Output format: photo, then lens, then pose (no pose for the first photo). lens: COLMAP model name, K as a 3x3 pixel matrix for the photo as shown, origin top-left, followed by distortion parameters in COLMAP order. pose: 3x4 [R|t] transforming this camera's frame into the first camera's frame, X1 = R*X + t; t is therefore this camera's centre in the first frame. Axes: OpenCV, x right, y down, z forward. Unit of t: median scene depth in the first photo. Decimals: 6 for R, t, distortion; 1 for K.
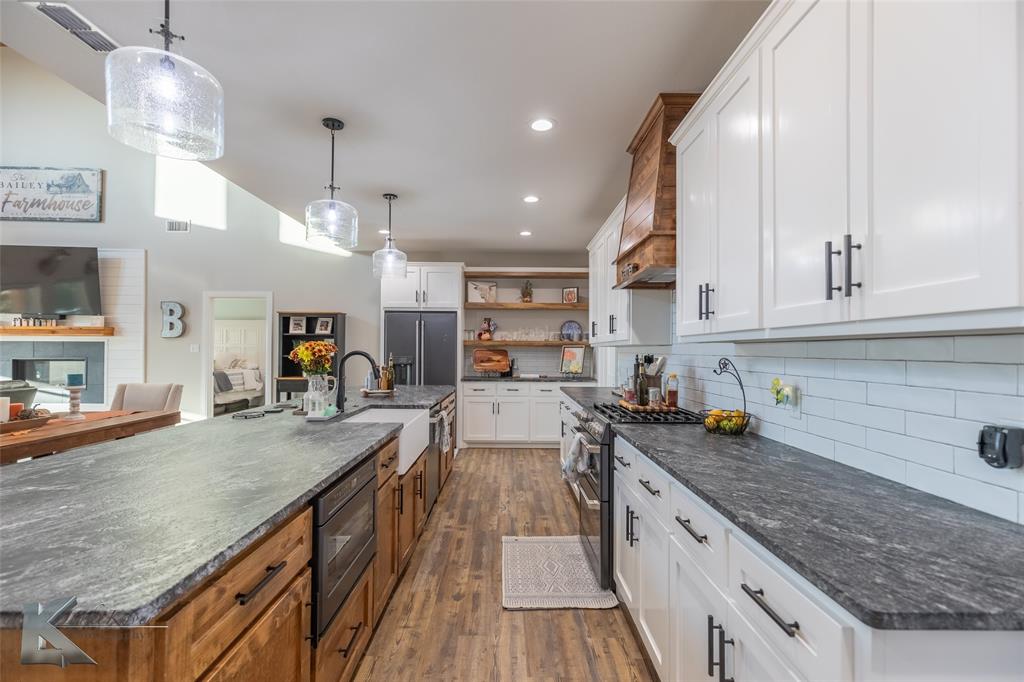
lens RADIAL K [[462.3, 0, 510.9], [0, 462.3, 343.6], [0, 0, 1]] dist [0.004364, 0.000053]
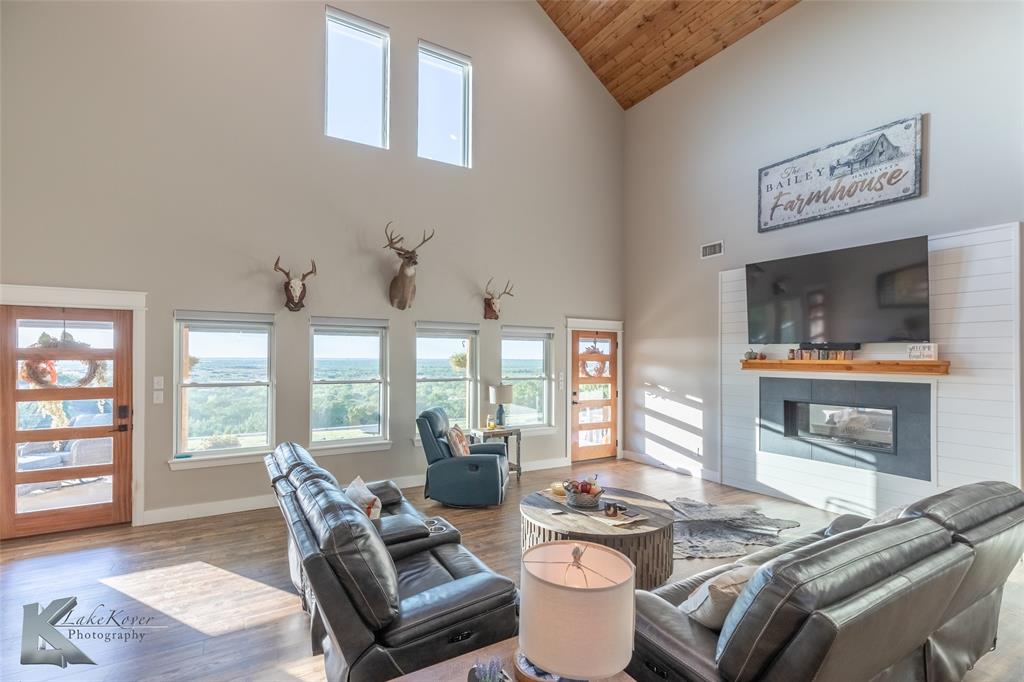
lens RADIAL K [[469.4, 0, 513.2], [0, 469.4, 352.3], [0, 0, 1]] dist [0.001993, -0.000020]
pose [[0.501539, -0.013008, -0.865037, -0.670785], [0.007754, 0.999914, -0.010541, -0.049345], [0.865100, -0.001421, 0.501597, 0.207668]]
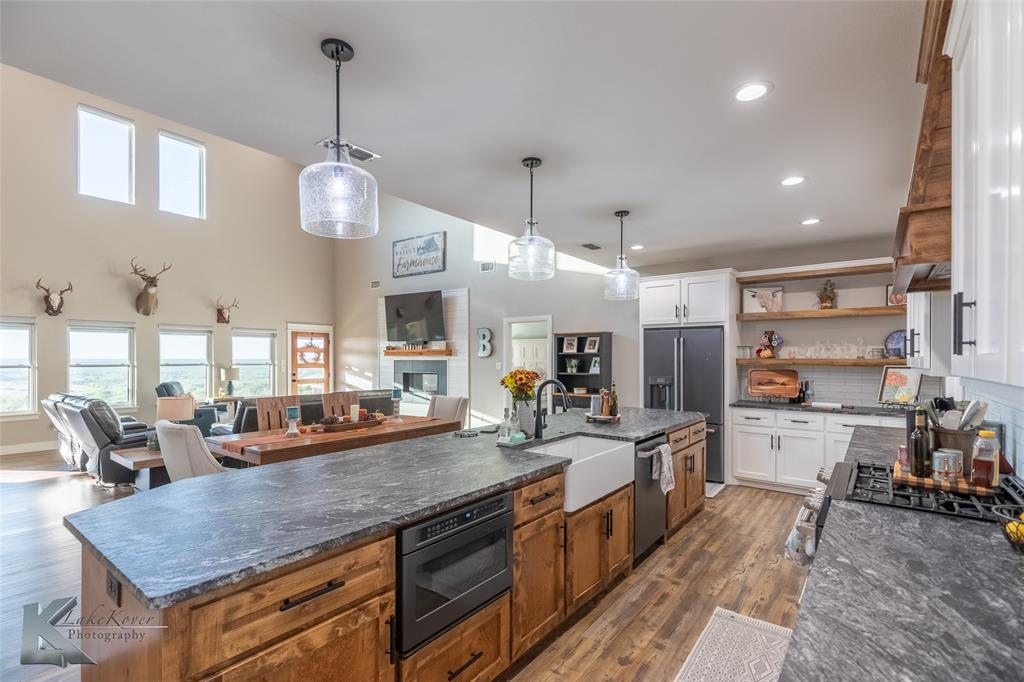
lens RADIAL K [[467.8, 0, 512.2], [0, 467.8, 357.9], [0, 0, 1]] dist [0.001979, -0.000007]
pose [[0.786201, -0.004723, -0.617952, 0.112562], [0.011147, 0.999916, 0.006541, -0.019399], [0.617870, -0.012031, 0.786188, 0.065273]]
